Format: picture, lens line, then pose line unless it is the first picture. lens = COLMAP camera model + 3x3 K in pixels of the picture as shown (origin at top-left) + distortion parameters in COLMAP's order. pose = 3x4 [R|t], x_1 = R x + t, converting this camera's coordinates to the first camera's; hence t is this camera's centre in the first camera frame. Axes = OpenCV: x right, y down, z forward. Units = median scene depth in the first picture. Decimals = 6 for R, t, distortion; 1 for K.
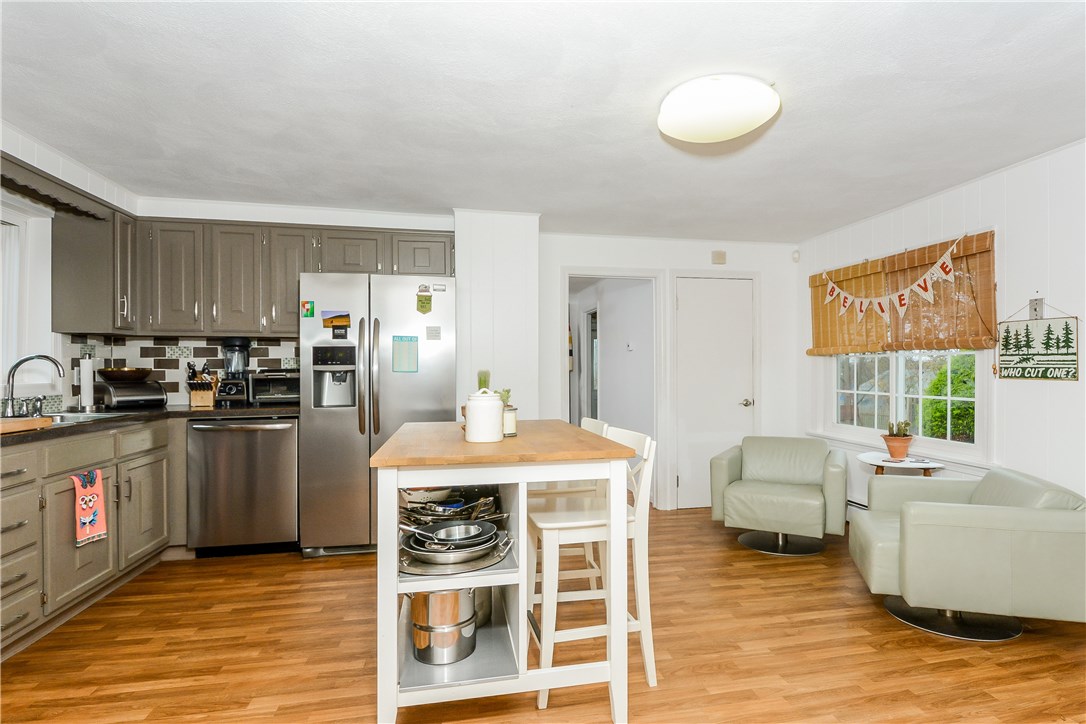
lens RADIAL K [[526.2, 0, 566.7], [0, 526.2, 371.9], [0, 0, 1]] dist [0.004278, -0.008621]
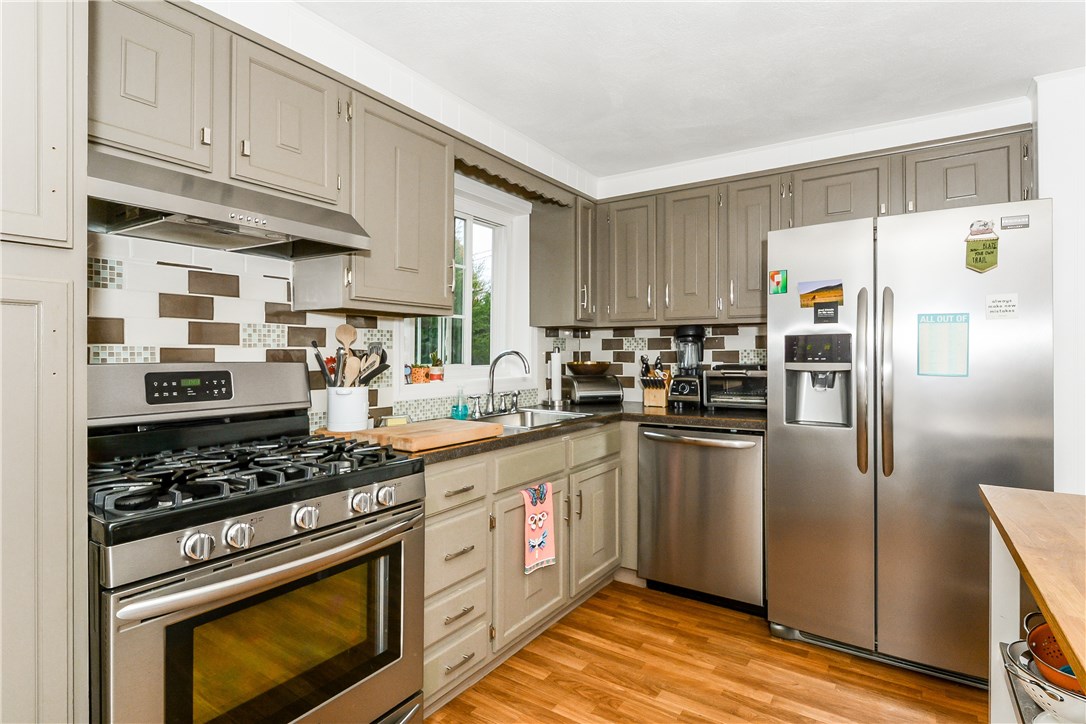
lens RADIAL K [[569.2, 0, 551.1], [0, 569.2, 347.0], [0, 0, 1]] dist [0.010784, -0.005087]
pose [[0.695360, -0.006067, -0.718636, -0.154905], [-0.008454, 0.999826, -0.016622, -0.017410], [0.718611, 0.017634, 0.695188, 0.252201]]
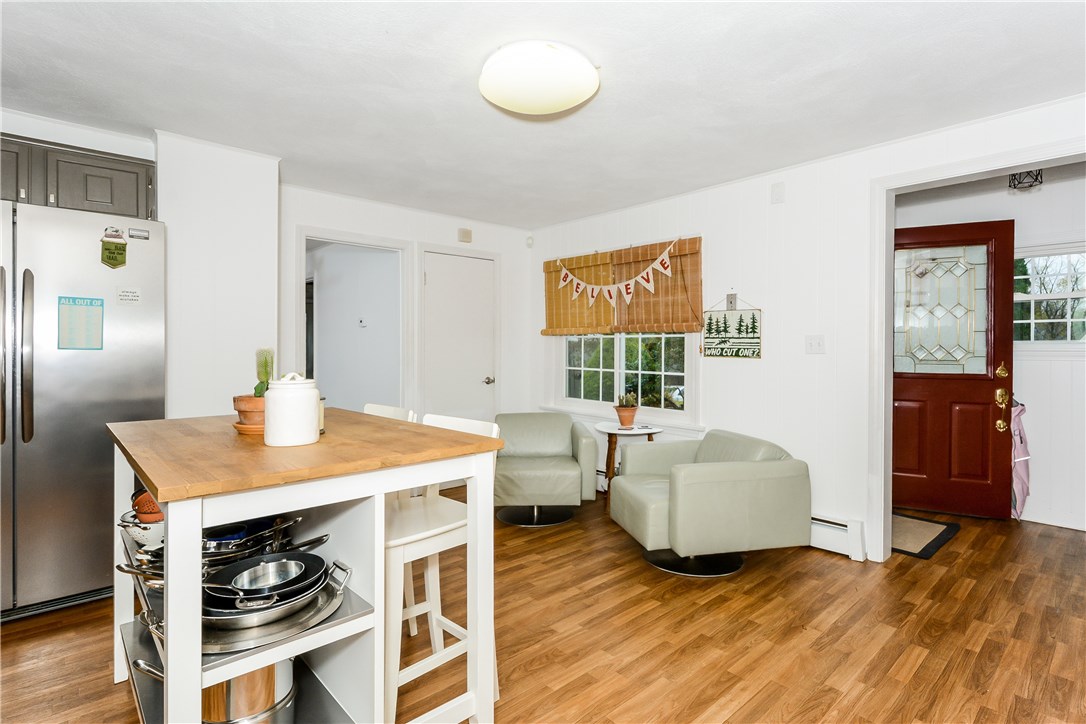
lens RADIAL K [[526.2, 0, 528.7], [0, 526.2, 351.3], [0, 0, 1]] dist [0.004278, -0.008621]
pose [[0.877521, 0.003099, 0.479528, -0.119869], [-0.004902, 0.999985, 0.002508, -0.001761], [-0.479513, -0.004552, 0.877523, 0.101550]]
